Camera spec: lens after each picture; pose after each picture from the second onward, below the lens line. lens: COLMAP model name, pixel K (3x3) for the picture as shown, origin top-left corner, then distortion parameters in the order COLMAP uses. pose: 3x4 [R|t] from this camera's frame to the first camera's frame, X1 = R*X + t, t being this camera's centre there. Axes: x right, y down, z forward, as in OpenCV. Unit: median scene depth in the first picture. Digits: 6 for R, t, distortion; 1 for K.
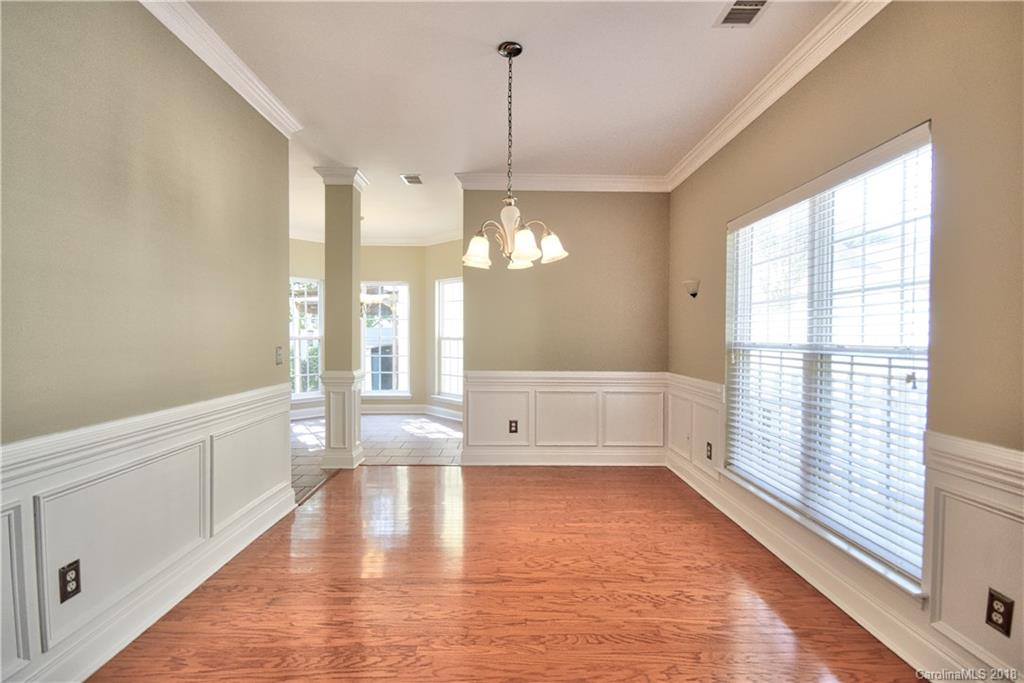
lens RADIAL K [[466.0, 0, 516.9], [0, 466.0, 342.0], [0, 0, 1]] dist [-0.000855, -0.000266]
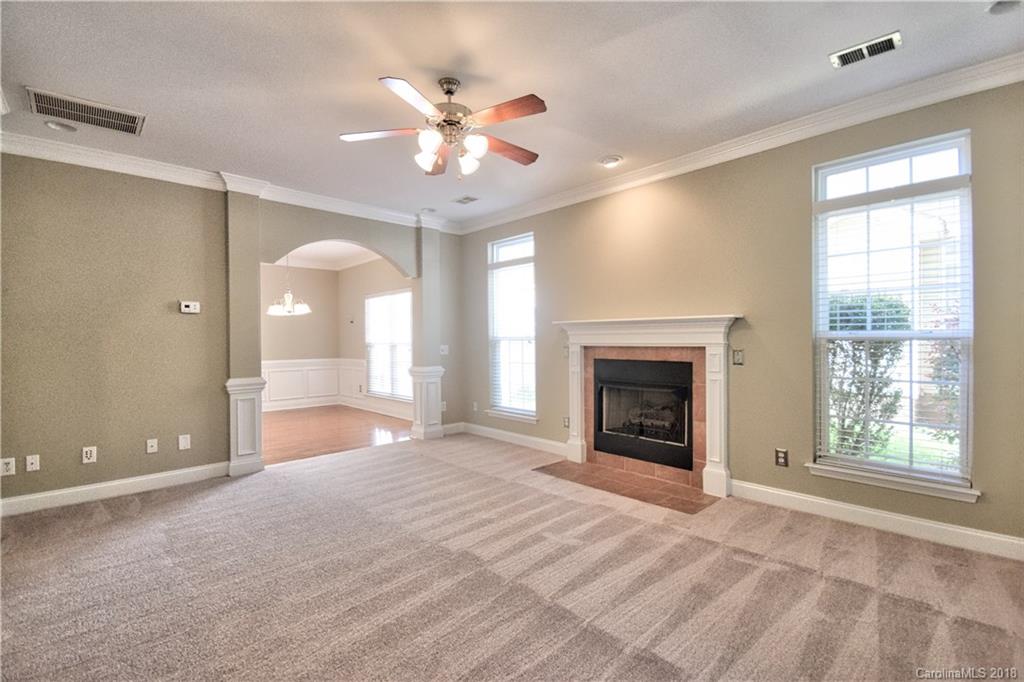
lens RADIAL K [[466.0, 0, 516.9], [0, 466.0, 341.5], [0, 0, 1]] dist [-0.000855, -0.000266]
pose [[0.736408, -0.017024, 0.676323, -0.841835], [0.028999, 0.999559, -0.006415, 0.041936], [-0.675916, 0.024337, 0.736577, -1.818425]]
